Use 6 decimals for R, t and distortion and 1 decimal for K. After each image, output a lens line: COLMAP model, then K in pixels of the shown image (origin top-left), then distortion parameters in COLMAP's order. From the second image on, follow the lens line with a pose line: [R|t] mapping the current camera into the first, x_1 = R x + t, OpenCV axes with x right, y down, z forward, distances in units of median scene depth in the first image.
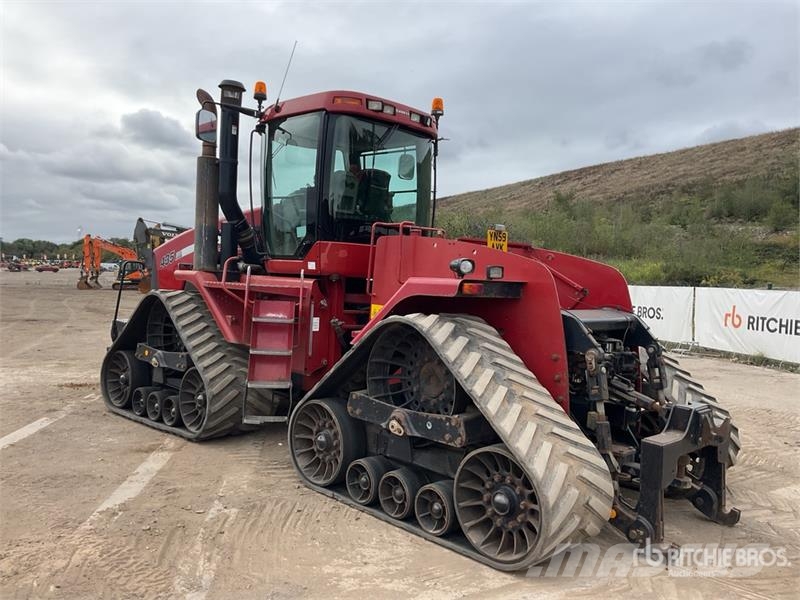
lens RADIAL K [[650.6, 0, 400.0], [0, 650.6, 300.0], [0, 0, 1]] dist [0.130520, -0.230658]
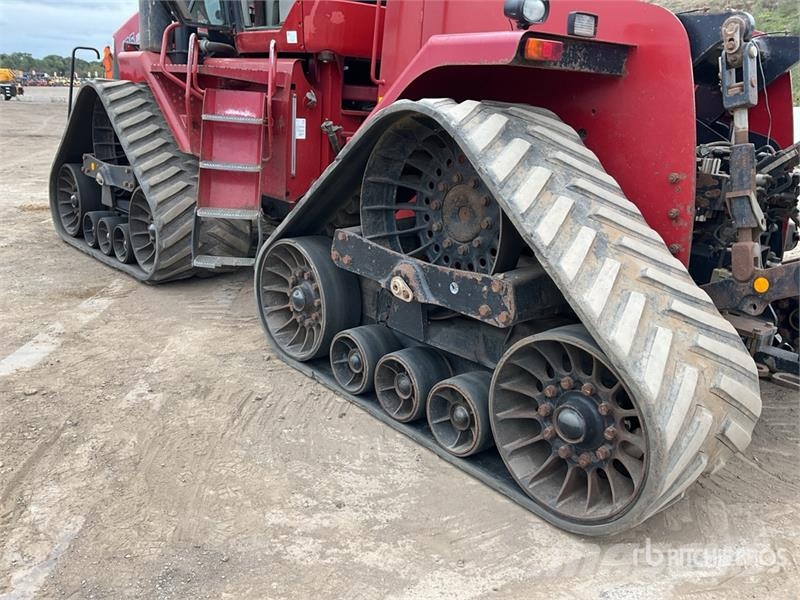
lens RADIAL K [[659.2, 0, 395.7], [0, 659.2, 297.7], [0, 0, 1]] dist [0.048183, -0.081281]
pose [[0.997841, 0.032861, -0.056864, 0.016177], [-0.017668, 0.968218, 0.249482, 0.031144], [0.063255, -0.247938, 0.966709, 0.256593]]
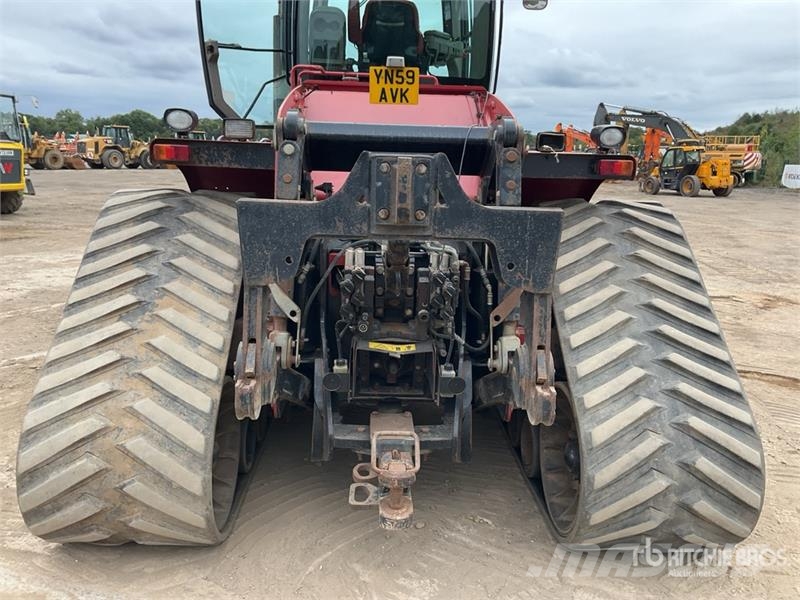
lens RADIAL K [[650.6, 0, 400.0], [0, 650.6, 300.0], [0, 0, 1]] dist [0.130520, -0.230658]
pose [[0.739916, 0.138590, -0.658268, 0.497209], [-0.029698, 0.984323, 0.173855, 0.004781], [0.672043, -0.109089, 0.732433, 0.414014]]
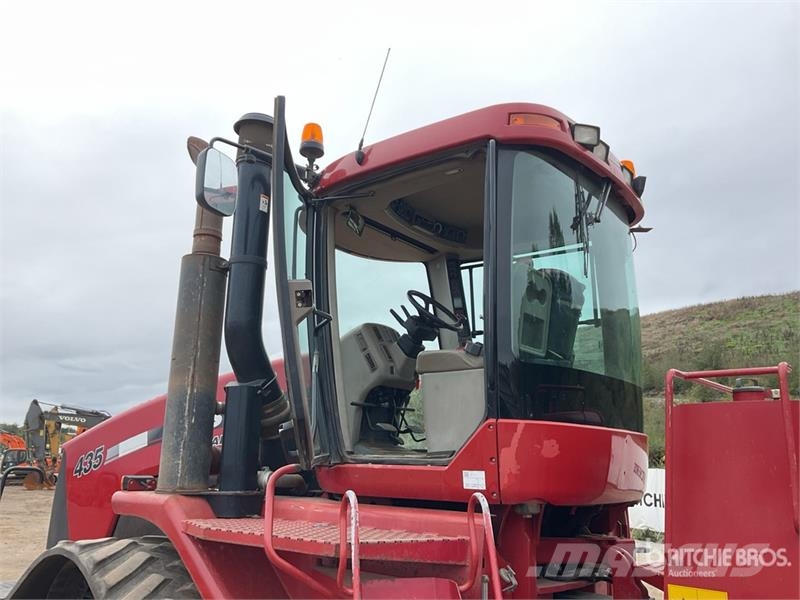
lens RADIAL K [[659.2, 0, 395.7], [0, 659.2, 297.7], [0, 0, 1]] dist [0.048183, -0.081281]
pose [[0.992441, 0.001840, 0.122707, -0.213924], [0.031080, 0.963521, -0.265822, -0.048956], [-0.118720, 0.267626, 0.956181, 0.521698]]
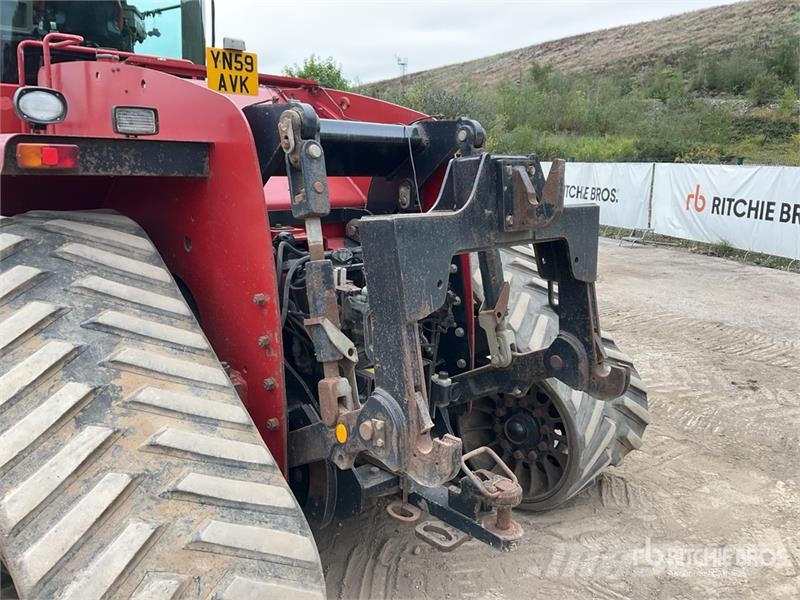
lens RADIAL K [[659.2, 0, 395.7], [0, 659.2, 297.7], [0, 0, 1]] dist [0.048183, -0.081281]
pose [[0.999554, -0.016054, 0.025184, 0.217216], [0.011513, 0.985192, 0.171066, 0.002024], [-0.027558, -0.170700, 0.984938, 0.346920]]
